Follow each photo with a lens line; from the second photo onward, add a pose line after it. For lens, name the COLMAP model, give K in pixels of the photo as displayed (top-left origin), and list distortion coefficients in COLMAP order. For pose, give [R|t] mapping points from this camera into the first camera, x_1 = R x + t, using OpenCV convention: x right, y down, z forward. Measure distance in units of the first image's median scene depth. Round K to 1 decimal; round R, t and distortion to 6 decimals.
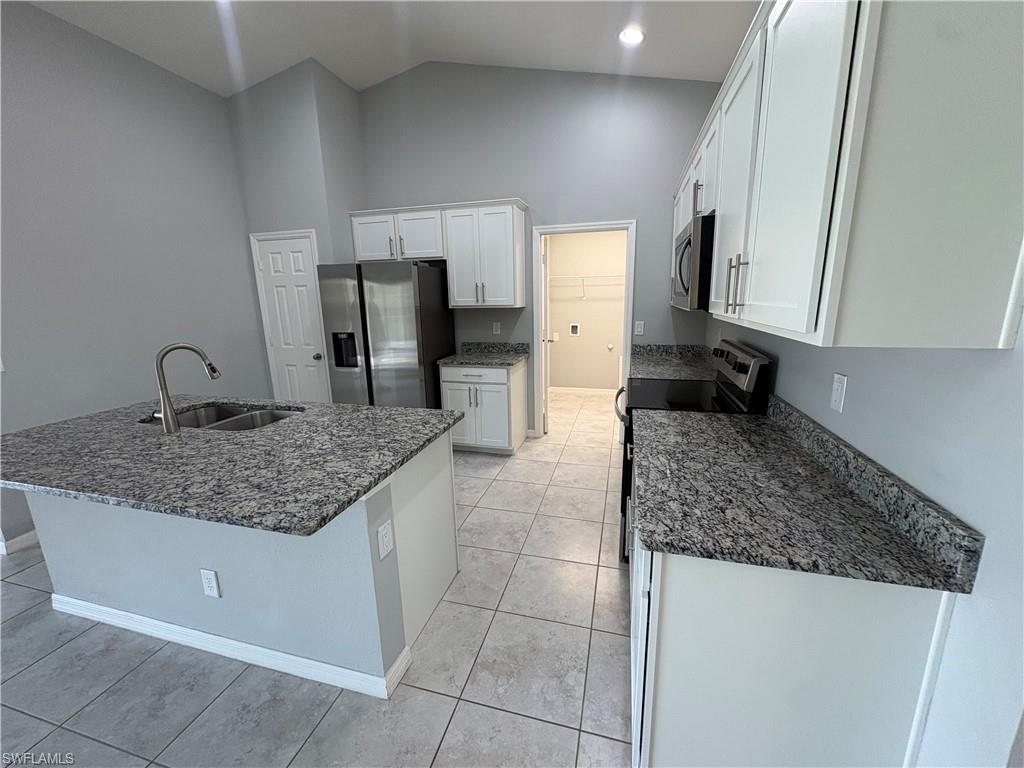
lens RADIAL K [[409.7, 0, 509.1], [0, 409.7, 383.7], [0, 0, 1]] dist [0.003647, -0.000334]
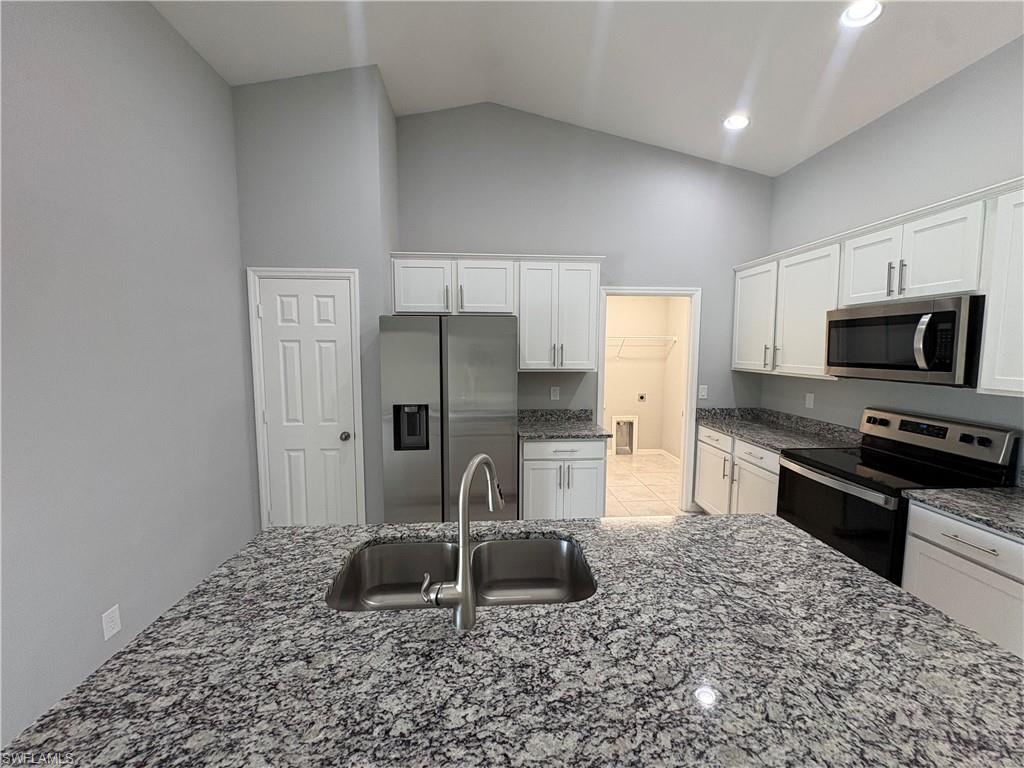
lens RADIAL K [[409.7, 0, 513.4], [0, 409.7, 384.3], [0, 0, 1]] dist [0.003647, -0.000334]
pose [[0.940771, -0.007730, 0.338954, -0.473279], [0.050284, 0.991865, -0.116944, -0.062818], [-0.335292, 0.127061, 0.933507, 0.224687]]
